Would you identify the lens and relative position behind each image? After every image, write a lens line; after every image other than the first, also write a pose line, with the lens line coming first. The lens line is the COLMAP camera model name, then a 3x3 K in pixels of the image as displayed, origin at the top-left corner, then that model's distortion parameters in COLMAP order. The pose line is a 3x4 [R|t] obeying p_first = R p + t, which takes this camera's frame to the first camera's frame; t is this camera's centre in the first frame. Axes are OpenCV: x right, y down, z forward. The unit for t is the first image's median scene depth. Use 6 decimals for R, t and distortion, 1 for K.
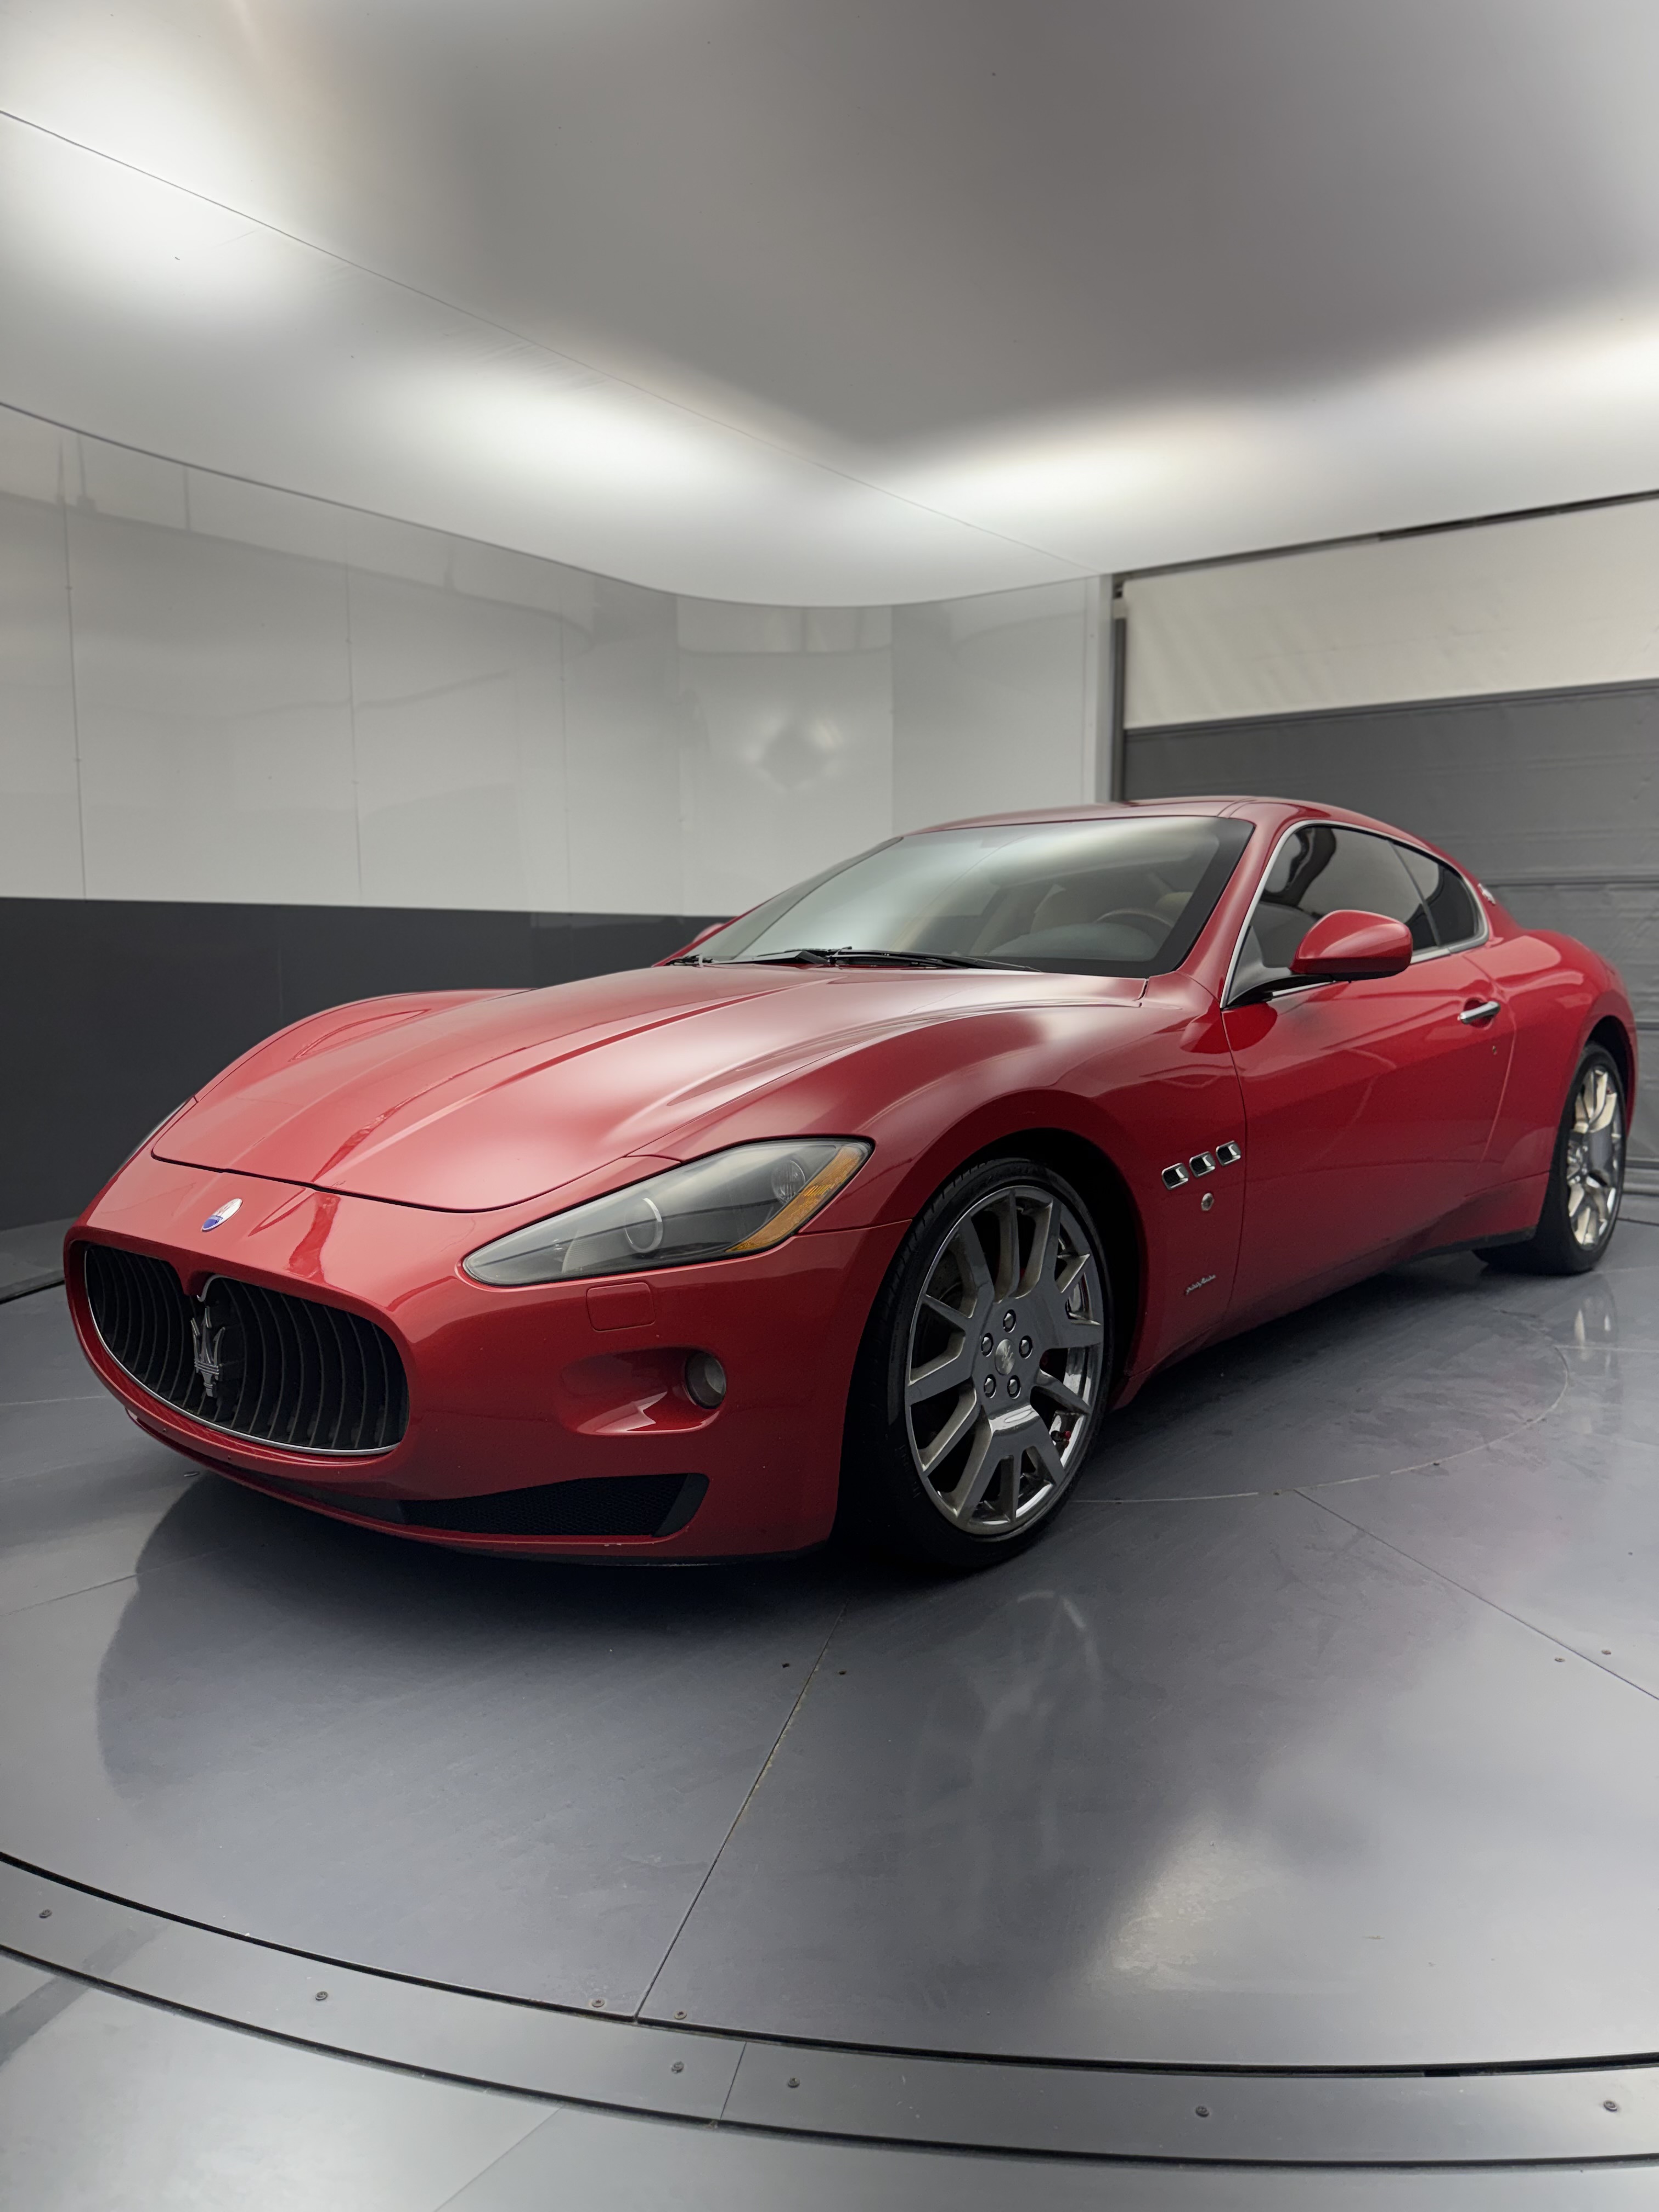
lens RADIAL K [[1545.1, 0, 816.2], [0, 1545.1, 1112.5], [0, 0, 1]] dist [0.141795, -0.201051]
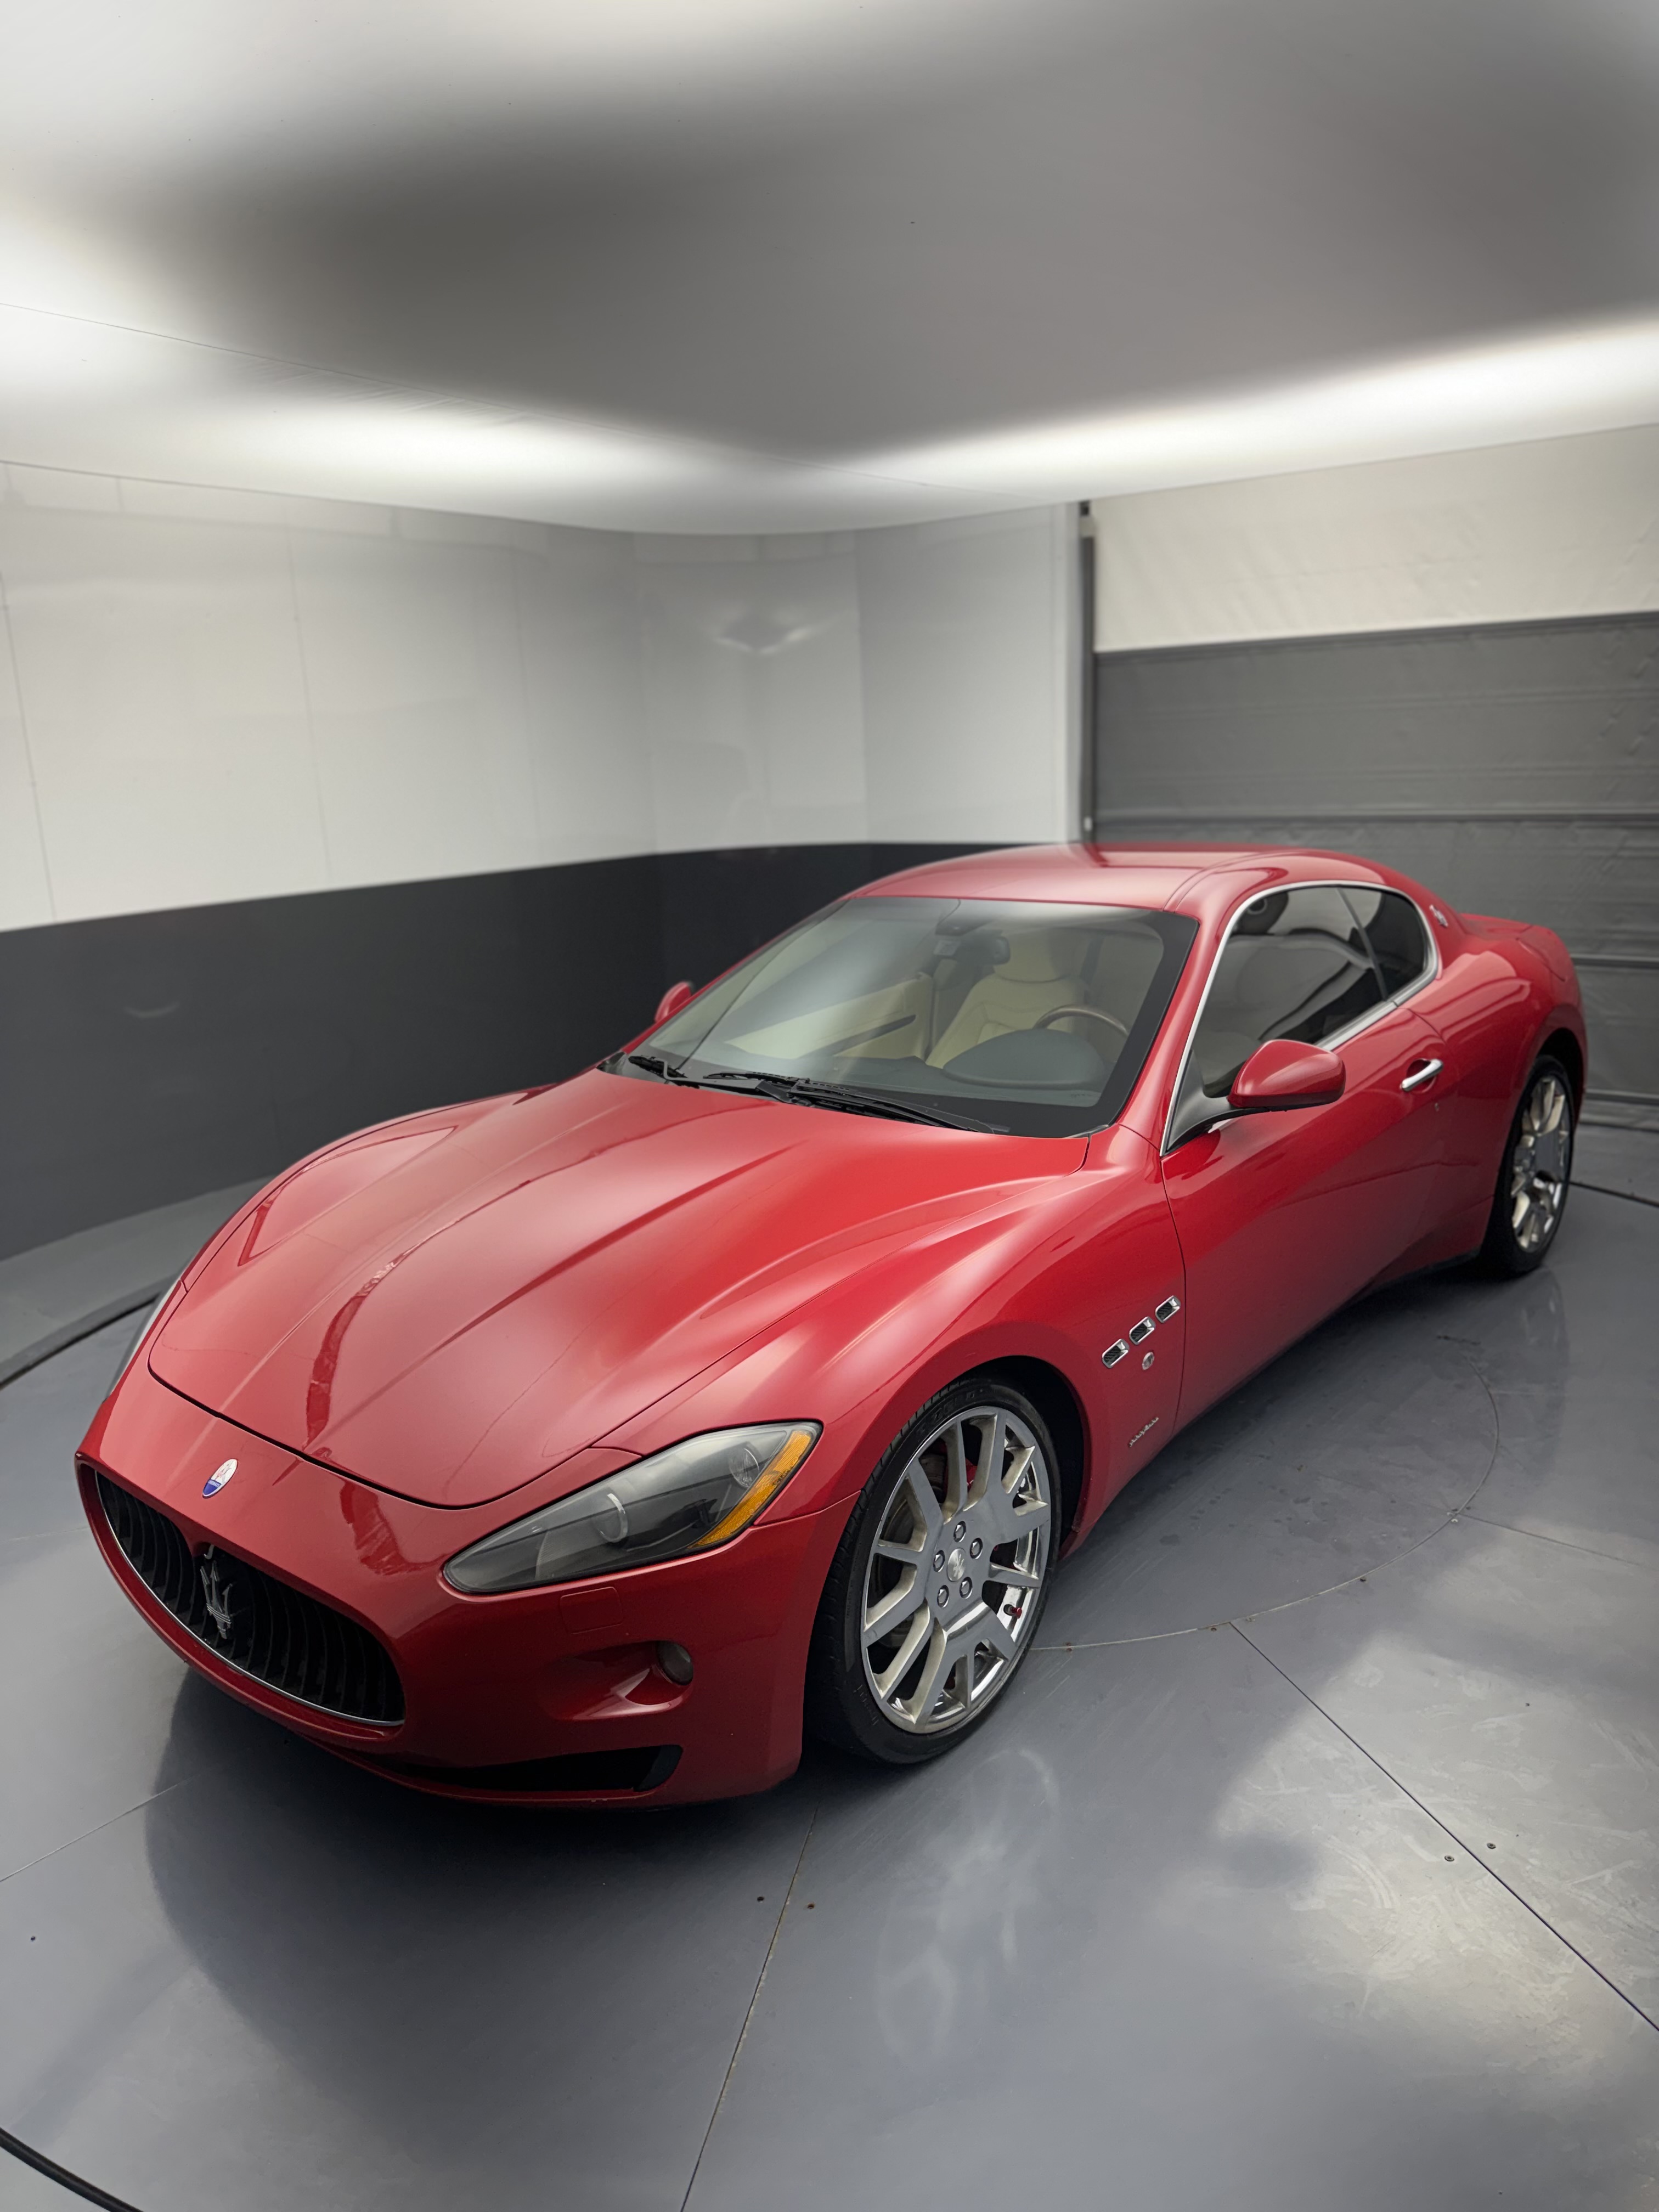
lens RADIAL K [[1573.6, 0, 829.5], [0, 1573.6, 1106.0], [0, 0, 1]] dist [0.057252, -0.002667]
pose [[0.999026, -0.043900, 0.004493, 0.041362], [0.042867, 0.989574, 0.137495, -0.302485], [-0.010482, -0.137168, 0.990492, -0.041819]]
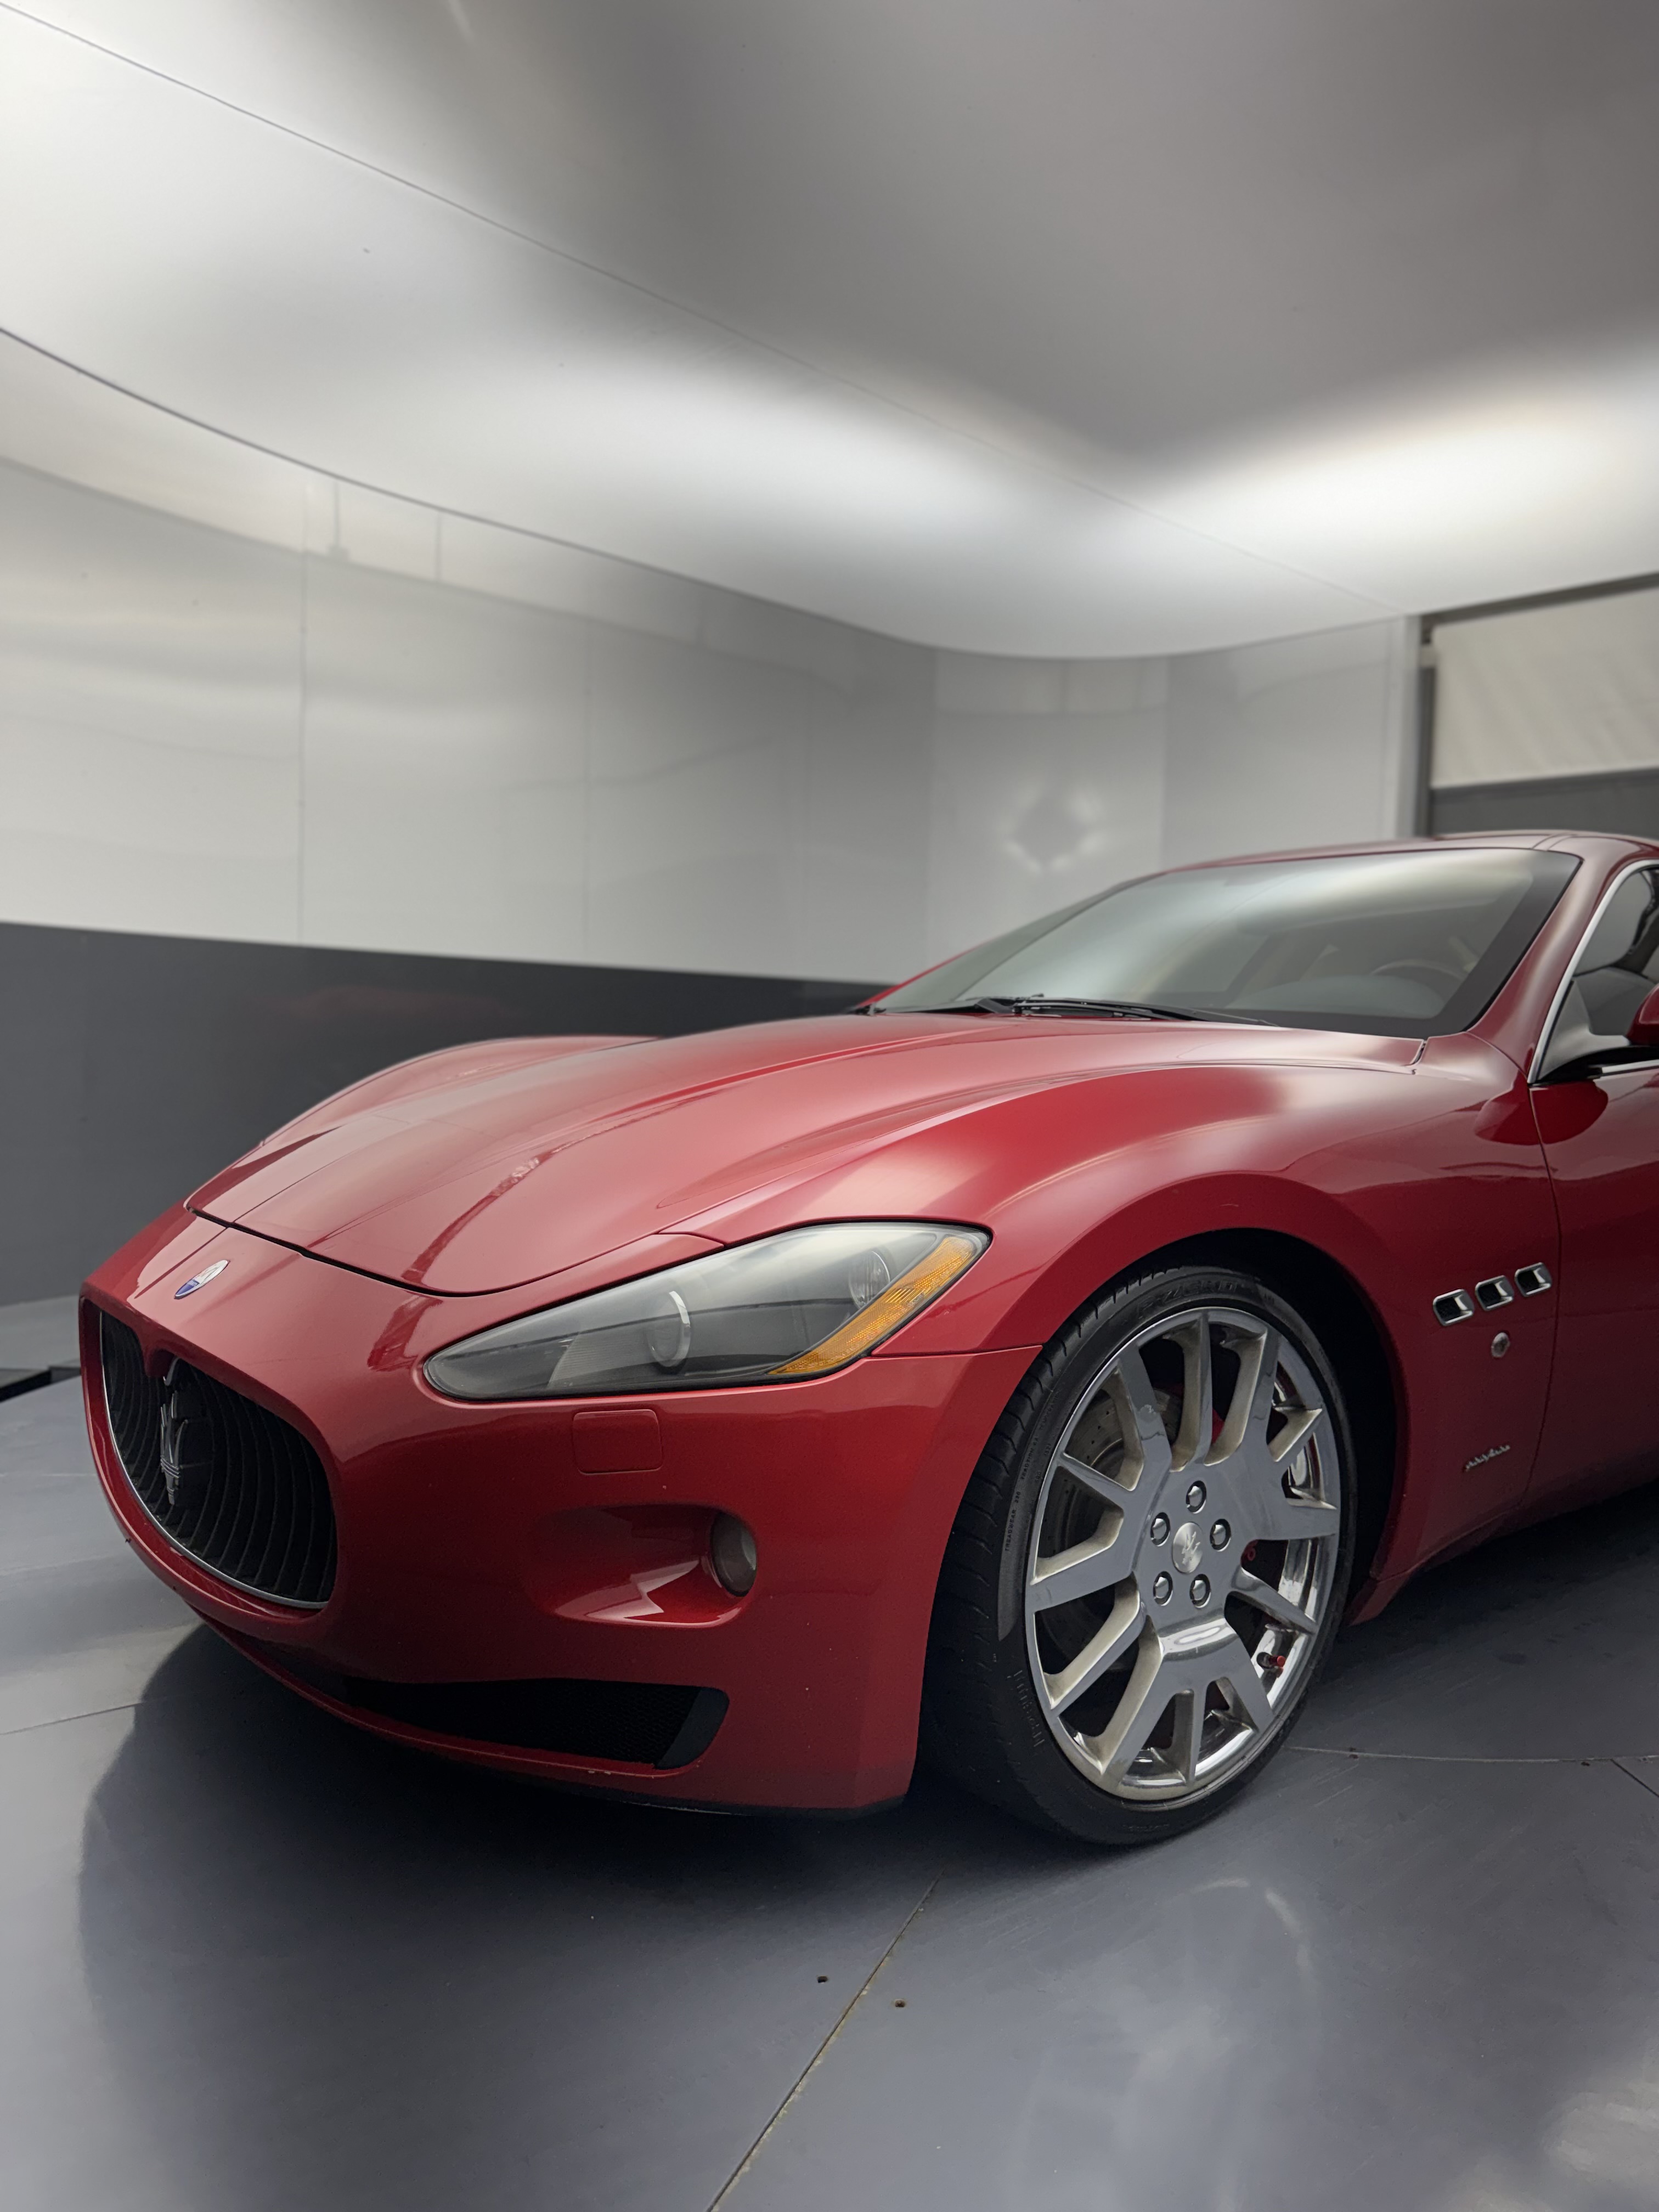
lens RADIAL K [[1548.6, 0, 829.5], [0, 1548.6, 1106.0], [0, 0, 1]] dist [0.102681, -0.202353]
pose [[0.983535, 0.041816, -0.175816, 0.075147], [-0.052868, 0.996878, -0.058650, 0.006103], [0.172814, 0.066979, 0.982674, 0.244766]]
